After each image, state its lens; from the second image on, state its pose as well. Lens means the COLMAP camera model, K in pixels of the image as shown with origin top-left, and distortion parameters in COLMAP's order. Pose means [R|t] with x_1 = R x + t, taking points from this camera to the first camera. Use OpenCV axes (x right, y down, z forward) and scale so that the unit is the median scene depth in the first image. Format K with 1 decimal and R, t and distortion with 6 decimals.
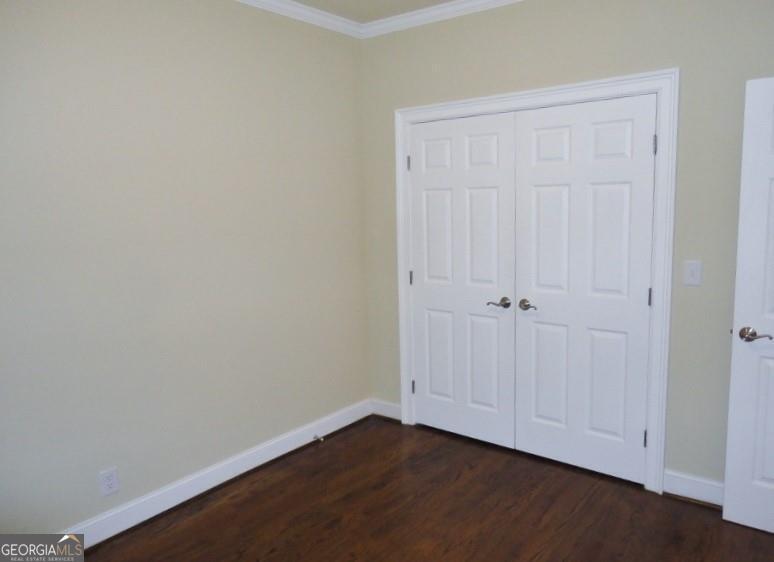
lens RADIAL K [[578.3, 0, 387.0], [0, 578.3, 281.0], [0, 0, 1]] dist [-0.001730, -0.000623]
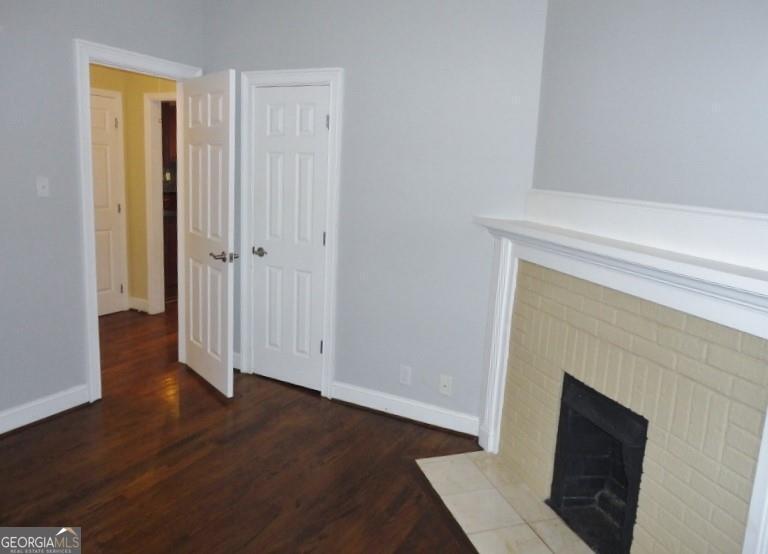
lens RADIAL K [[578.5, 0, 384.0], [0, 578.5, 277.0], [0, 0, 1]] dist [-0.001466, 0.006052]
pose [[0.984711, 0.052926, 0.165960, 0.283837], [-0.061260, 0.997084, 0.045502, 0.023928], [-0.163068, -0.054973, 0.985082, -0.220232]]
